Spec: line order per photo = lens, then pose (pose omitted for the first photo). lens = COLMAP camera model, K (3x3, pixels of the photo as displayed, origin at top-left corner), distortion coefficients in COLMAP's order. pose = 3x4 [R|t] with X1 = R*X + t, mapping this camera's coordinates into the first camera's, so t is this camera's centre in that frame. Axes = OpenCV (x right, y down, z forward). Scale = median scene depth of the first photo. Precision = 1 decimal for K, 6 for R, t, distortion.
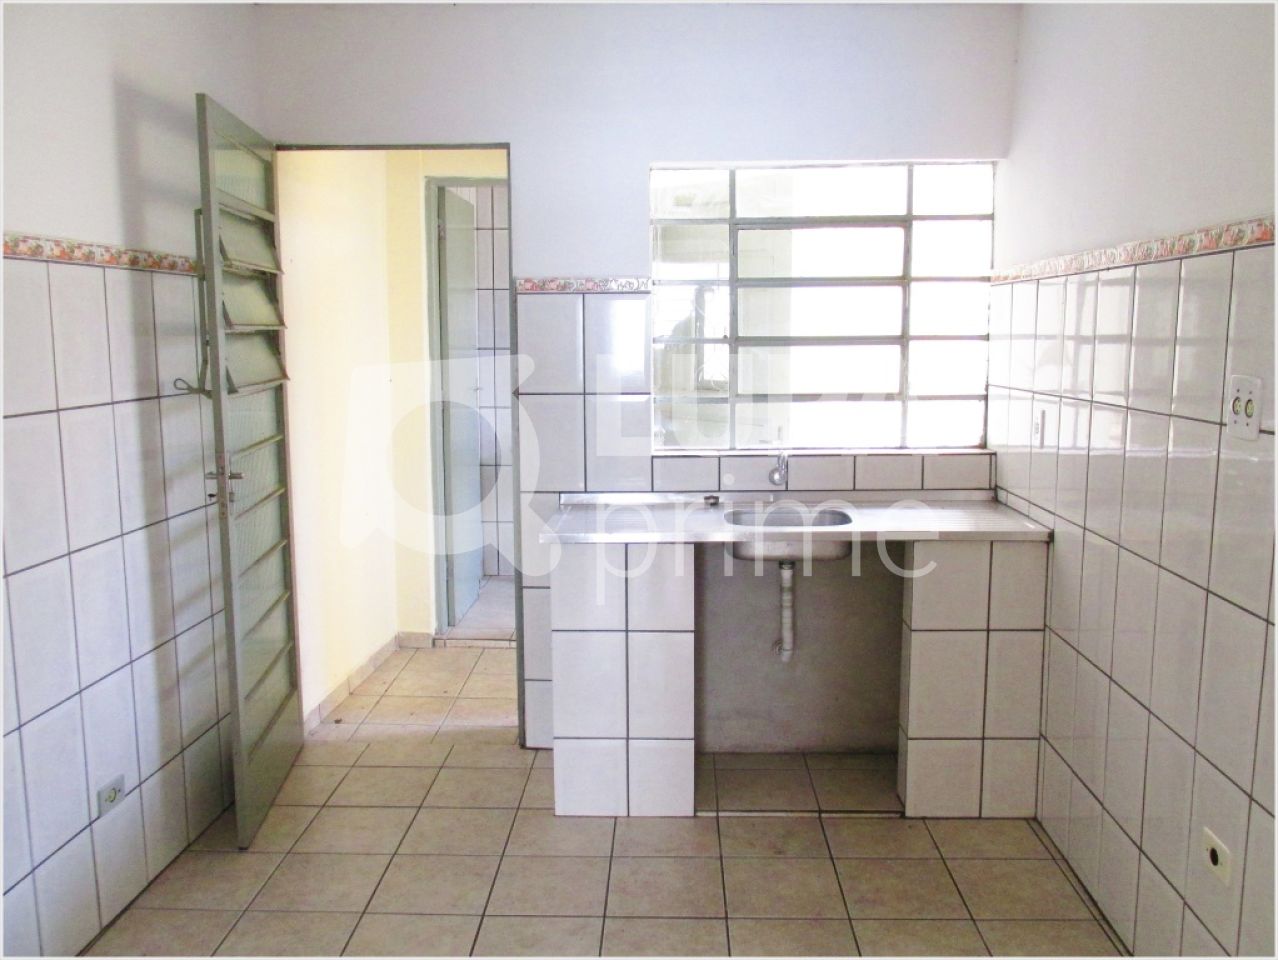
lens RADIAL K [[1062.6, 0, 640.2], [0, 1062.6, 479.5], [0, 0, 1]] dist [-0.004584, -0.013417]
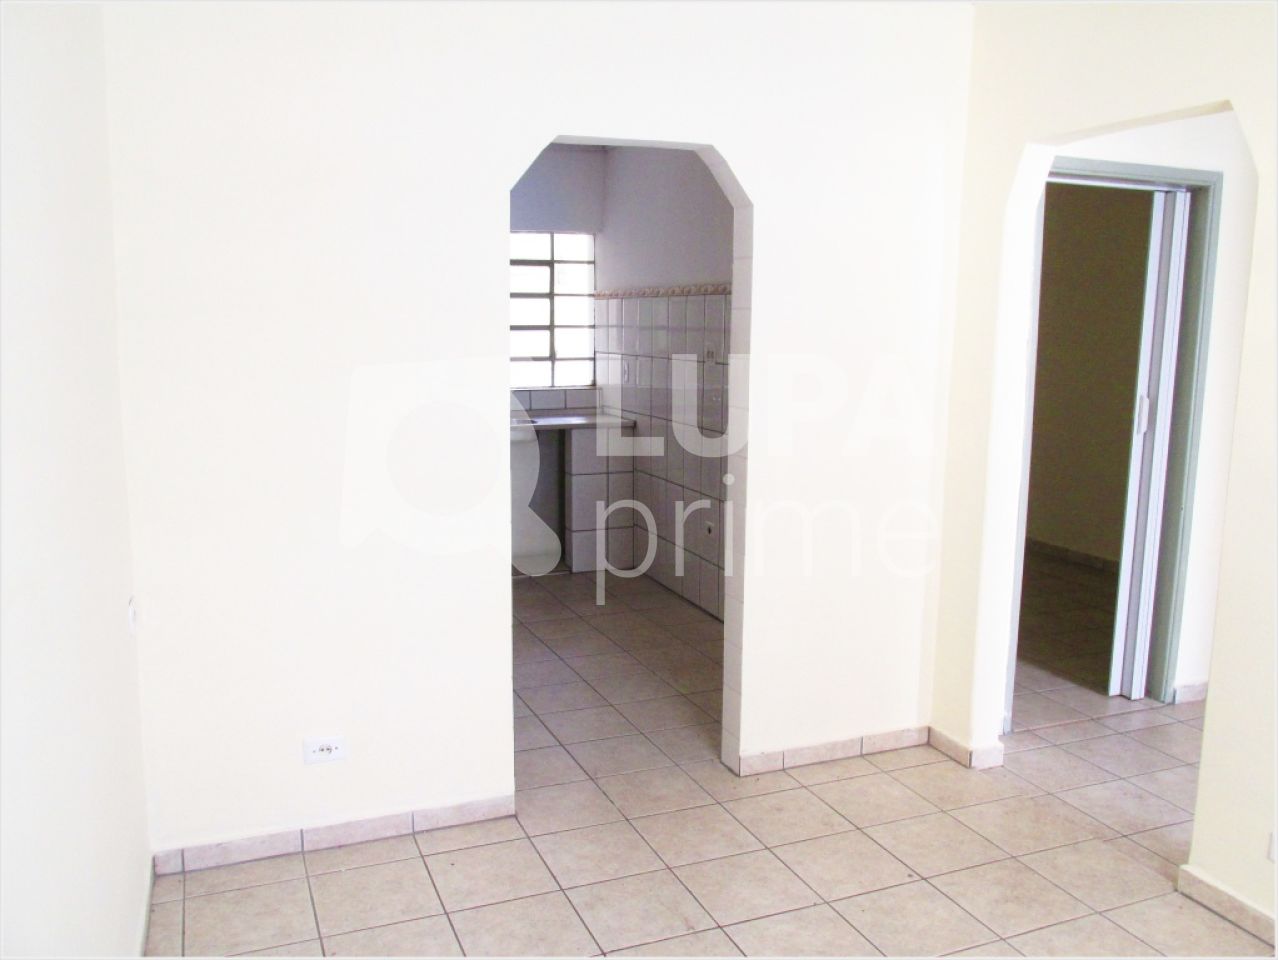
lens RADIAL K [[1062.6, 0, 638.6], [0, 1062.6, 481.5], [0, 0, 1]] dist [-0.004584, -0.013417]
pose [[0.909522, -0.053581, 0.412189, -0.391963], [0.047446, 0.998558, 0.025110, 0.096457], [-0.412940, -0.003281, 0.910752, -0.746834]]
